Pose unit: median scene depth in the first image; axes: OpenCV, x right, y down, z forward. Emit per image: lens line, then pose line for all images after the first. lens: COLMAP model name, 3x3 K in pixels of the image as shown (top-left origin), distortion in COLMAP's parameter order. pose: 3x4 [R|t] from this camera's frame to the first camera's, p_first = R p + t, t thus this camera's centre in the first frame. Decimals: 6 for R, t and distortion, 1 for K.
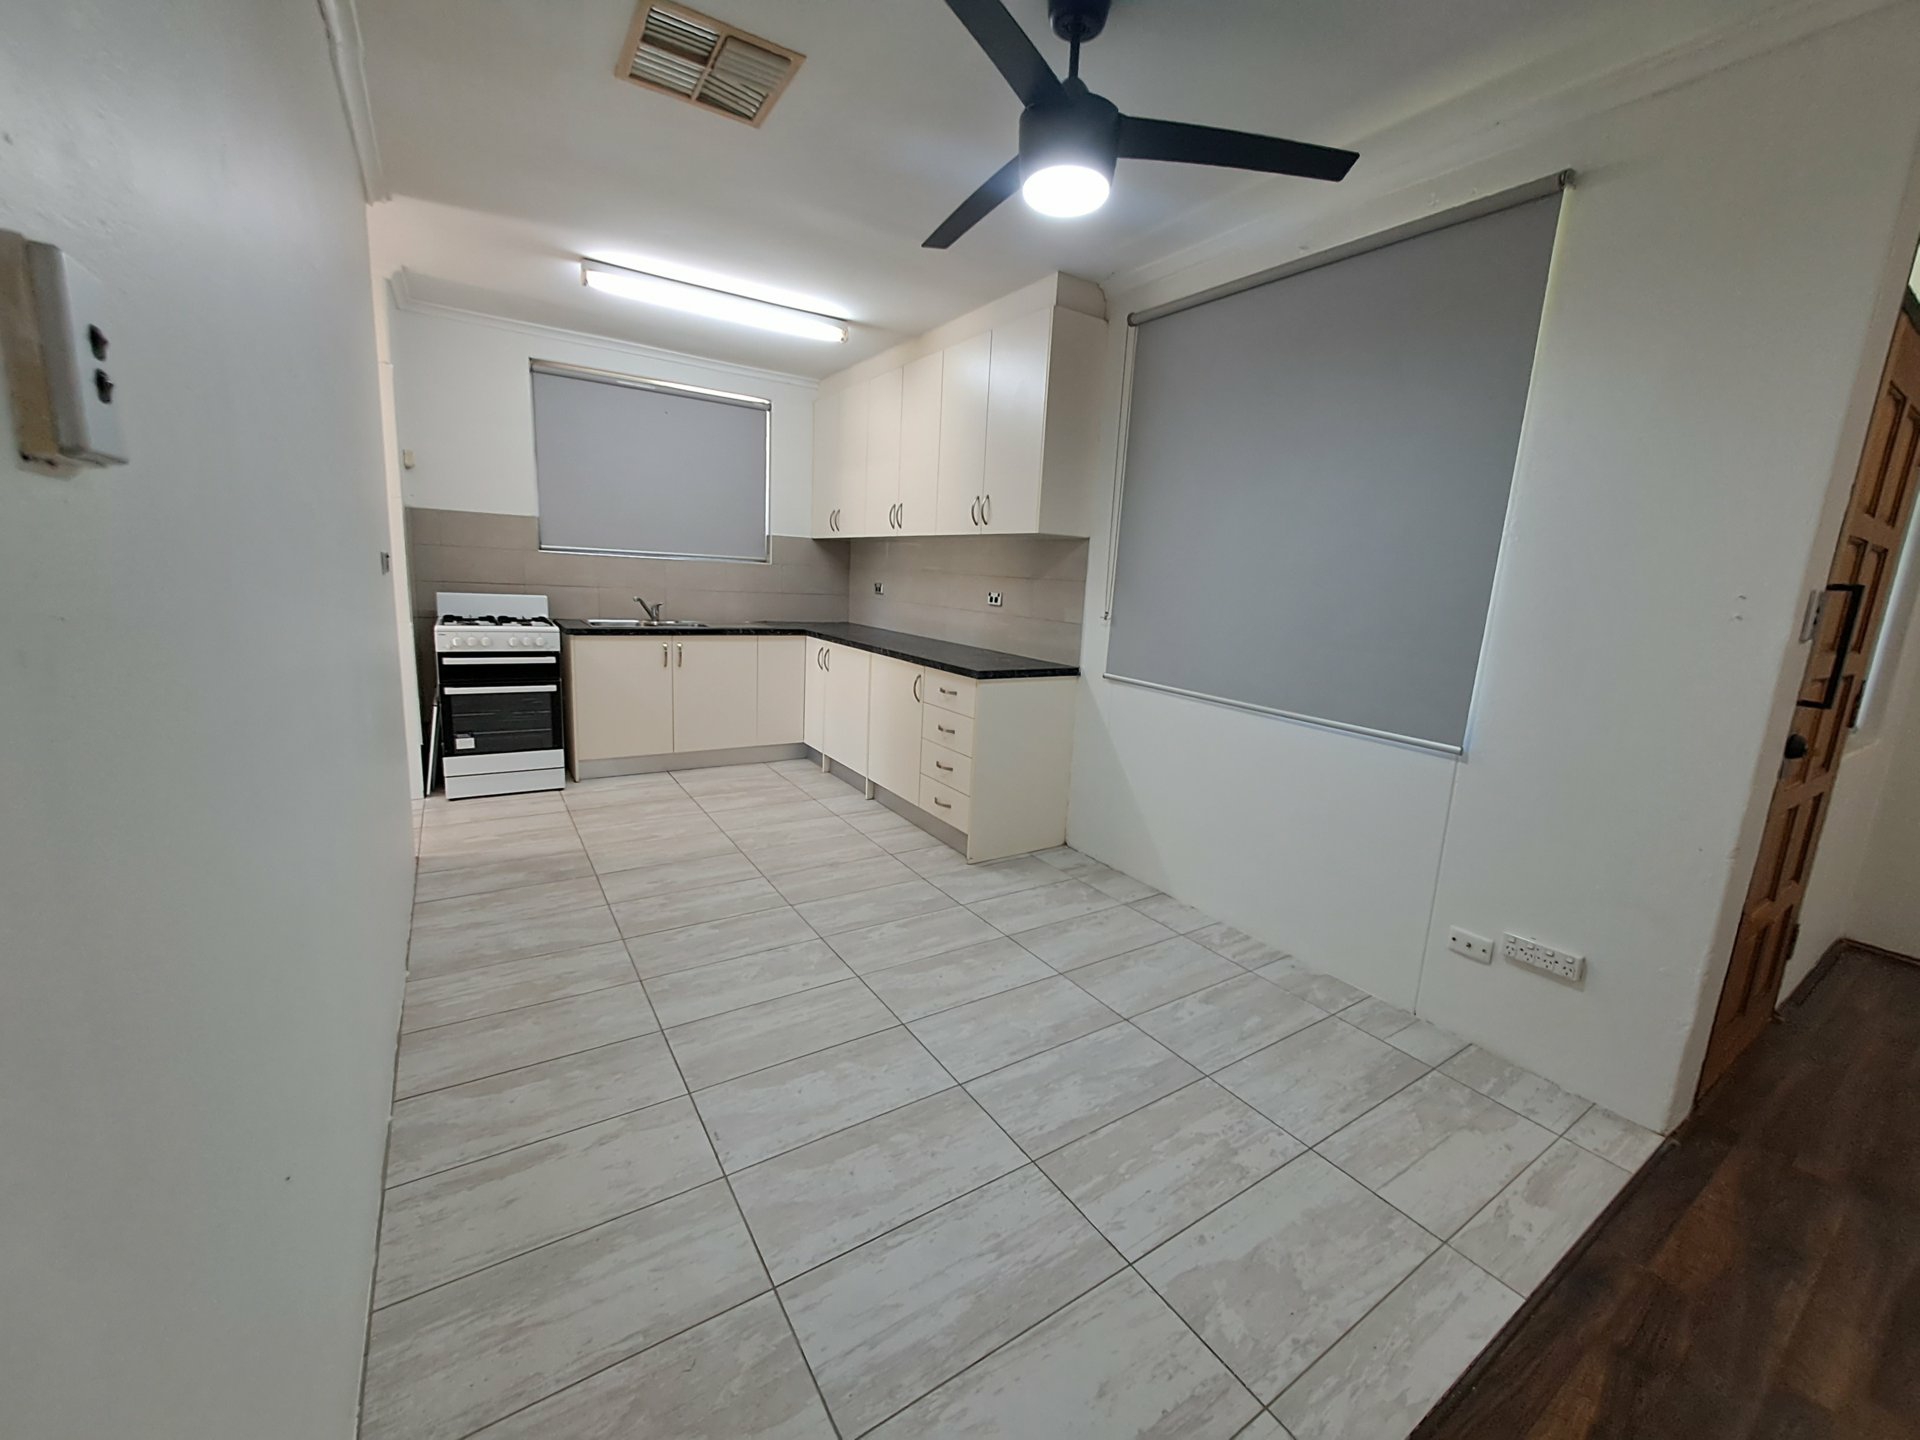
lens RADIAL K [[752.7, 0, 951.1], [0, 752.7, 711.9], [0, 0, 1]] dist [-0.002725, -0.000912]
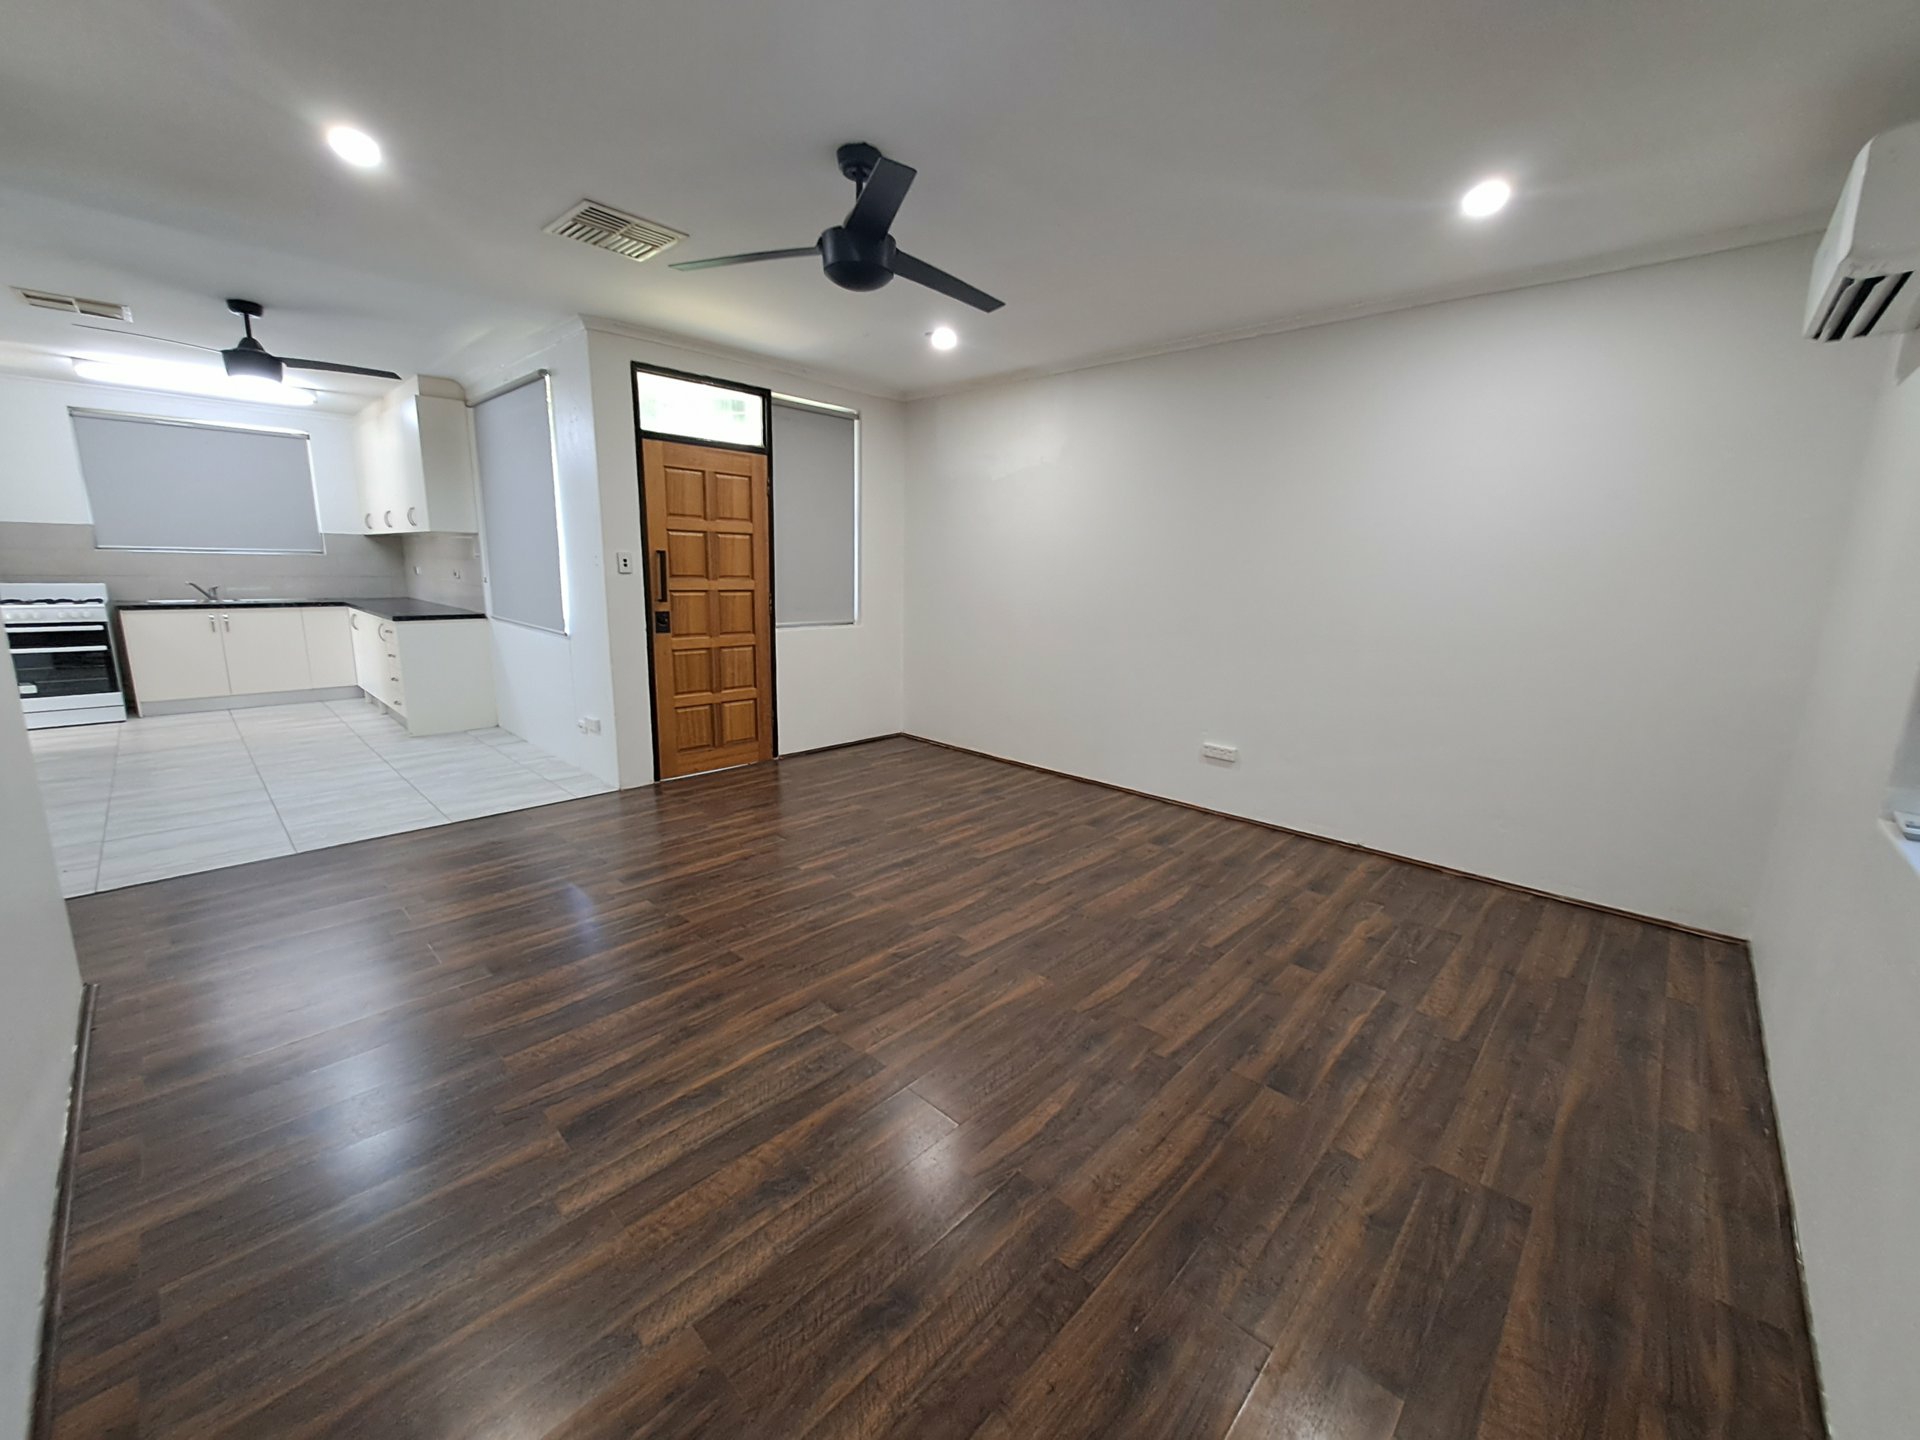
lens RADIAL K [[752.7, 0, 968.2], [0, 752.7, 715.7], [0, 0, 1]] dist [-0.002725, -0.000912]
pose [[0.970909, -0.073485, 0.227896, 0.730546], [0.068523, 0.997210, 0.029620, 0.168771], [-0.229437, -0.013142, 0.973235, -0.753815]]
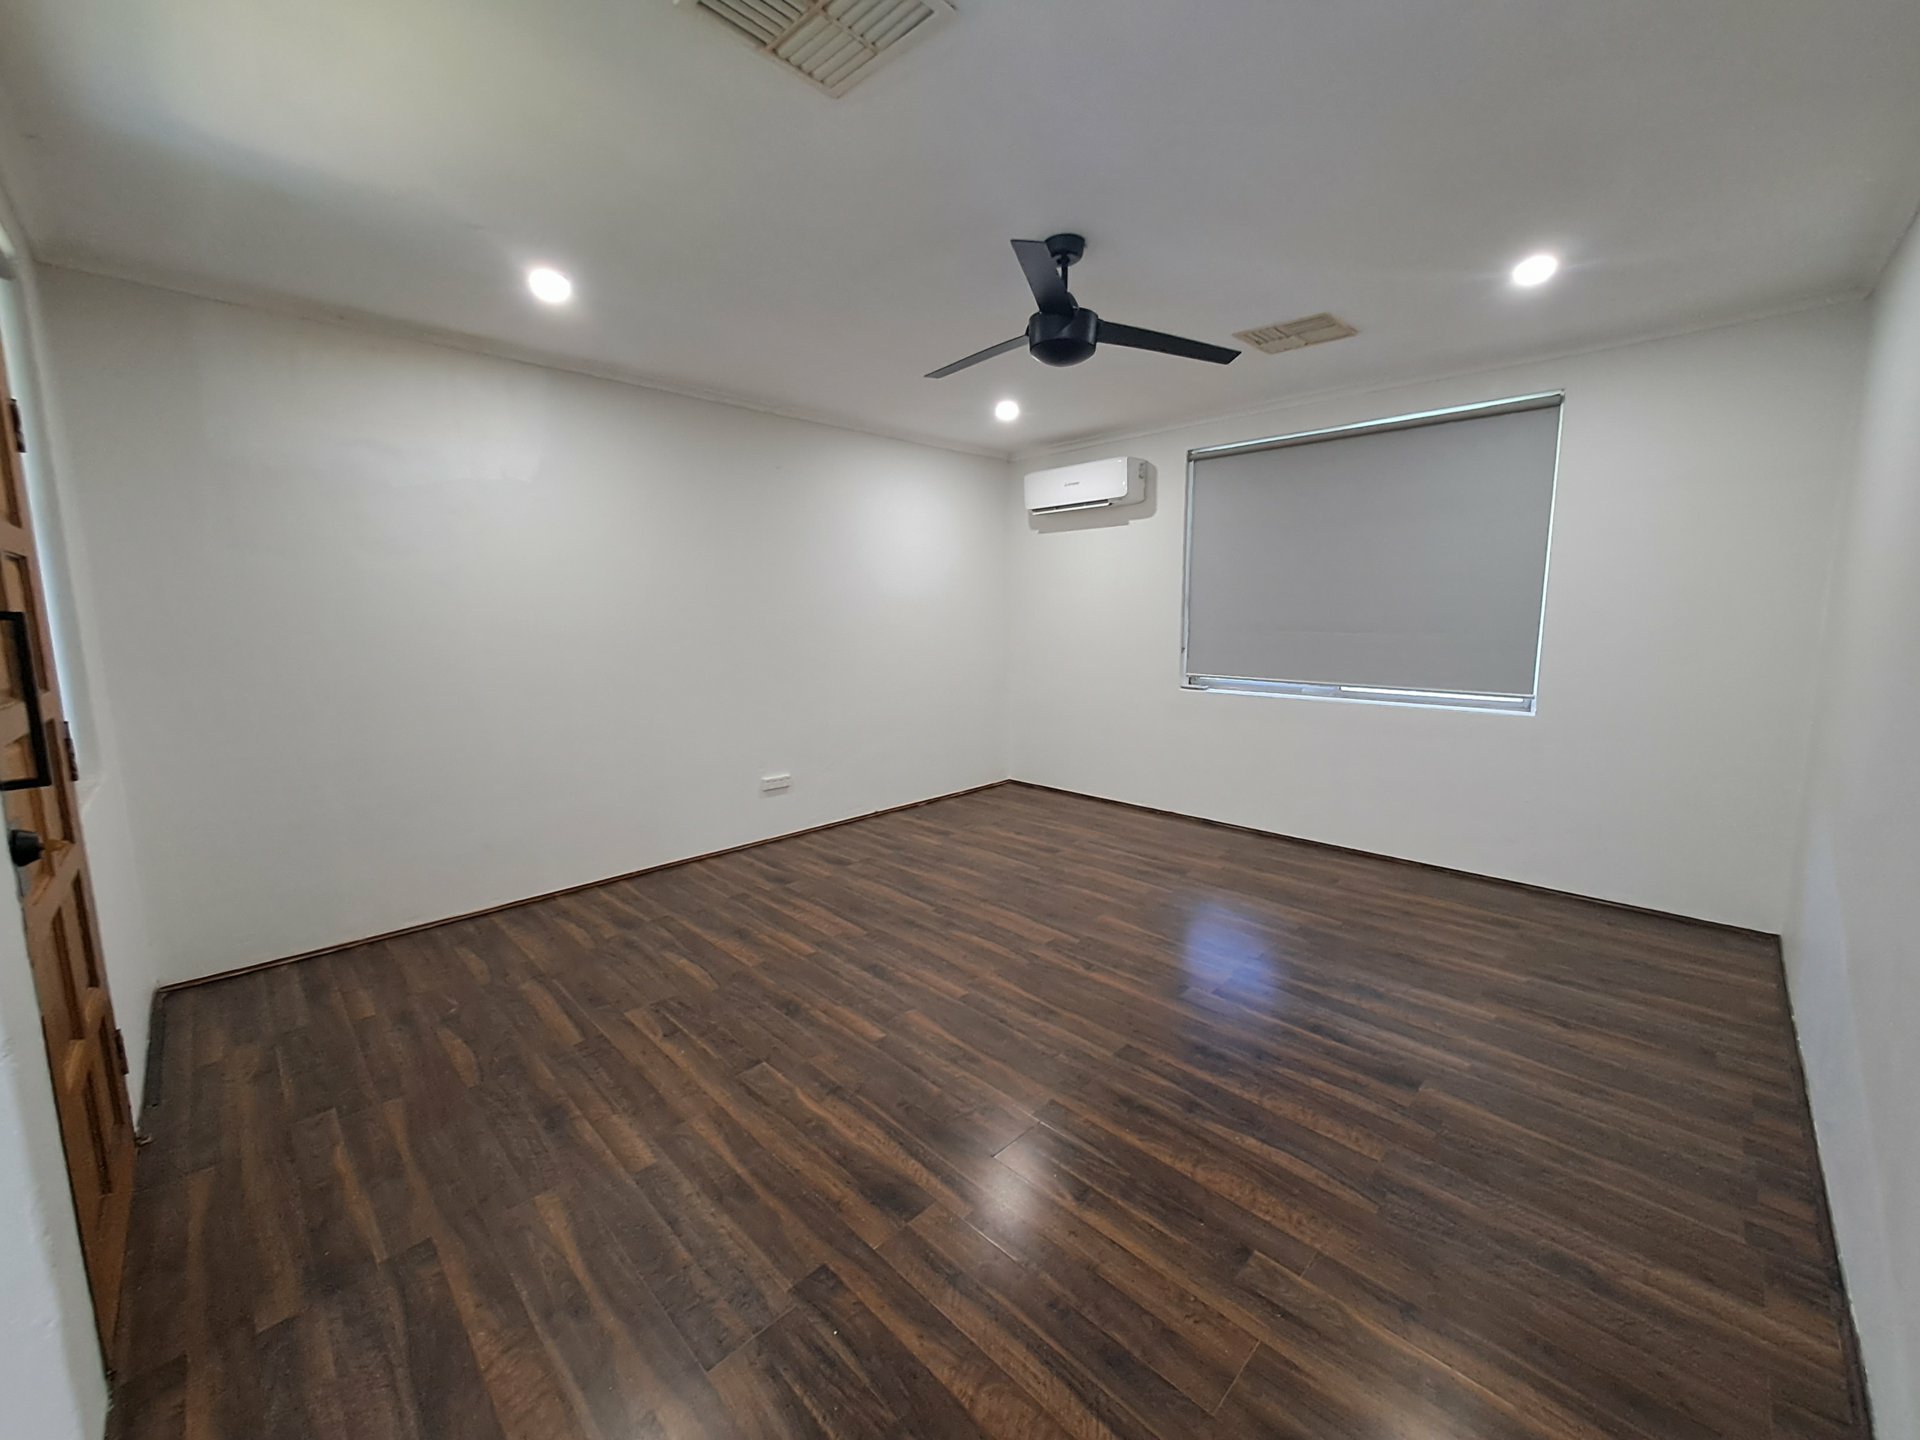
lens RADIAL K [[752.7, 0, 962.6], [0, 752.7, 711.1], [0, 0, 1]] dist [-0.002725, -0.000912]
pose [[-0.211236, -0.176300, 0.961404, 0.148292], [0.175920, 0.960679, 0.214820, -0.031913], [-0.961474, 0.214508, -0.171915, 0.126373]]
